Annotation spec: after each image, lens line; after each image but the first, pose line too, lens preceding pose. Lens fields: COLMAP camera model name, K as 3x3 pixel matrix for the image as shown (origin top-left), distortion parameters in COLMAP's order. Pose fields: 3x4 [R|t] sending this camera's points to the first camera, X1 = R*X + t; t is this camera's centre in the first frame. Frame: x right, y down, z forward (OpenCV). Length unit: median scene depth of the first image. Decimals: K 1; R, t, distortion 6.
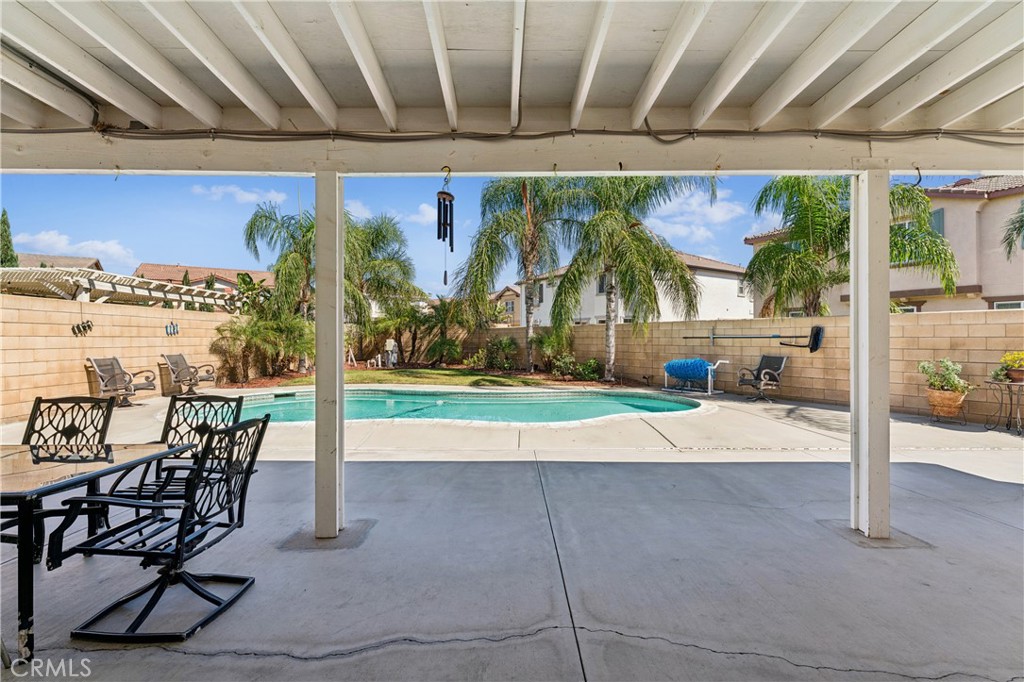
lens RADIAL K [[453.0, 0, 512.0], [0, 453.0, 337.7], [0, 0, 1]] dist [-0.004401, 0.000293]
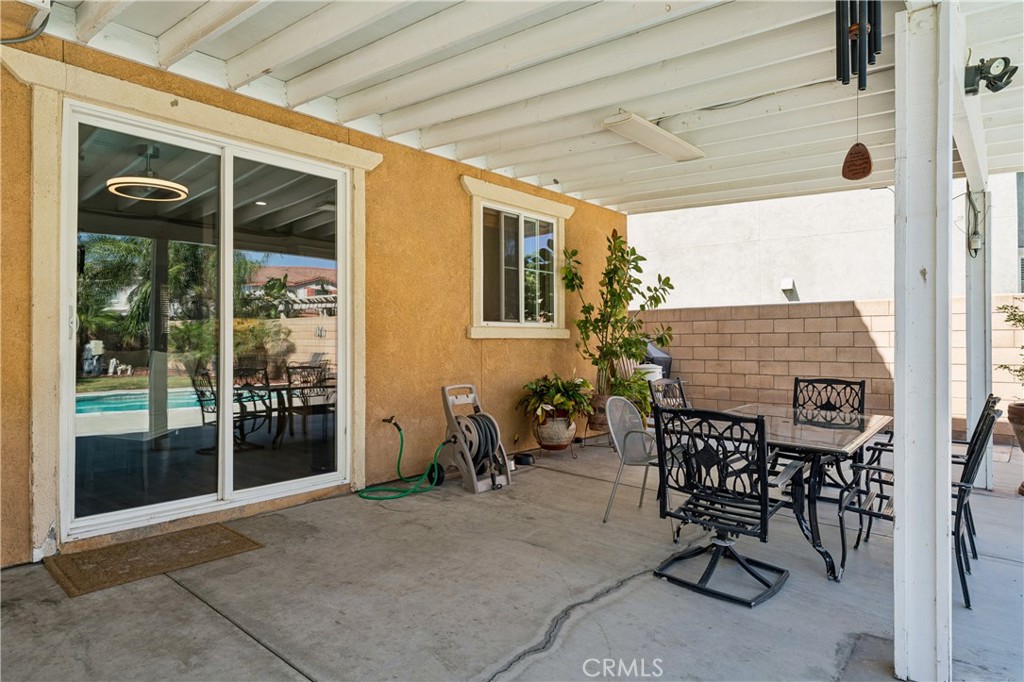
lens RADIAL K [[604.2, 0, 510.6], [0, 604.2, 335.2], [0, 0, 1]] dist [0.002066, 0.000043]
pose [[-0.644508, 0.000634, -0.764597, 0.761714], [0.001912, 0.999998, -0.000783, 0.036190], [0.764595, -0.001967, -0.644508, 1.780487]]
